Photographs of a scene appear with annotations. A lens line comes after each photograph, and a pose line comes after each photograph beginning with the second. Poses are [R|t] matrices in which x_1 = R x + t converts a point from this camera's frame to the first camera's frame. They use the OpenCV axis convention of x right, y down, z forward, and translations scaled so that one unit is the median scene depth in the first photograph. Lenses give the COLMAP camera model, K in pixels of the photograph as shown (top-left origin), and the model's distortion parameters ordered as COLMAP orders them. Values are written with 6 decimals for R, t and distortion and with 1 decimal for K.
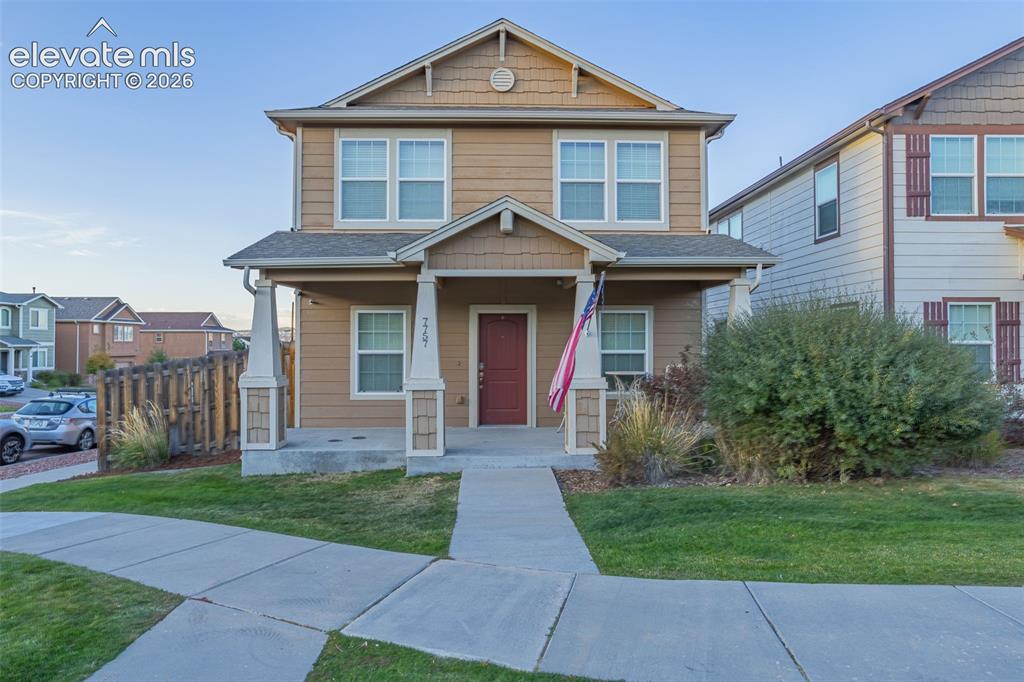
lens RADIAL K [[642.2, 0, 507.9], [0, 642.2, 333.9], [0, 0, 1]] dist [-0.040399, 0.039924]
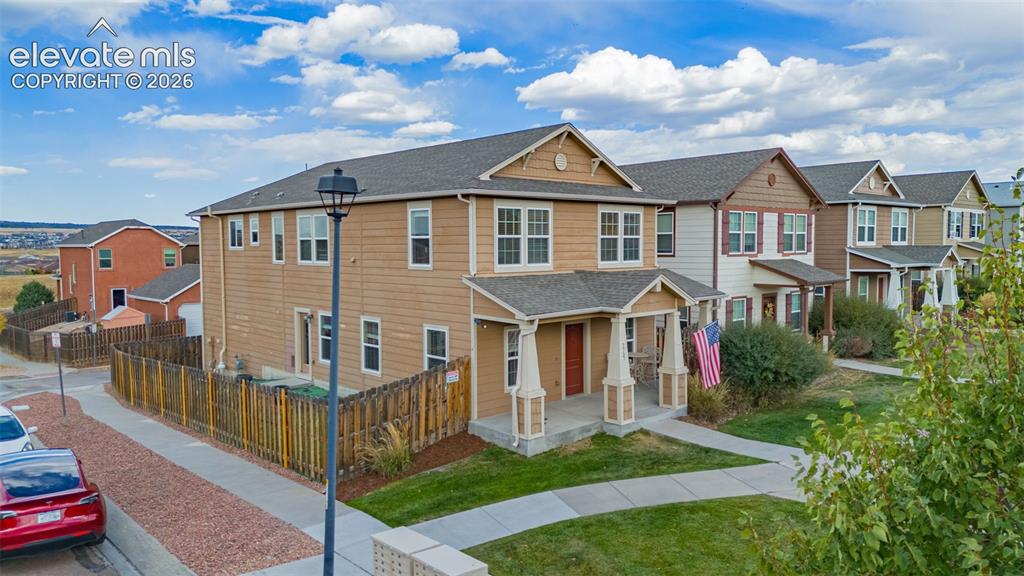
lens RADIAL K [[715.5, 0, 513.7], [0, 715.5, 278.5], [0, 0, 1]] dist [0.077384, -0.060707]
pose [[0.747817, -0.034034, 0.663032, -1.259999], [-0.009471, 0.998037, 0.061913, -0.245858], [-0.663838, -0.052579, 0.746026, -0.179571]]
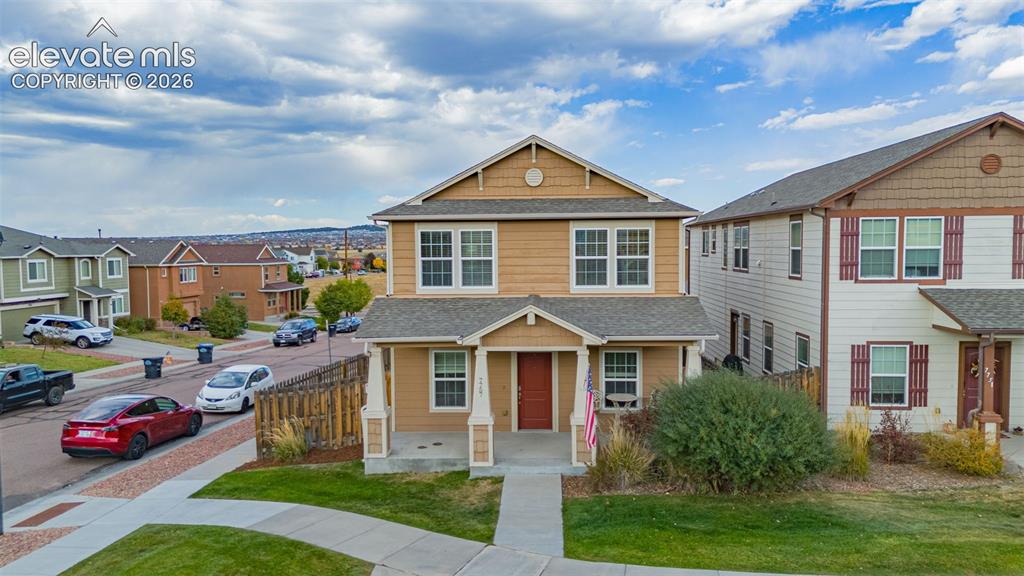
lens RADIAL K [[715.5, 0, 513.7], [0, 715.5, 278.5], [0, 0, 1]] dist [0.077384, -0.060707]
pose [[0.996703, -0.003578, -0.081055, 0.075040], [0.008847, 0.997863, 0.064734, -0.298541], [0.080650, -0.065237, 0.994605, -0.568665]]
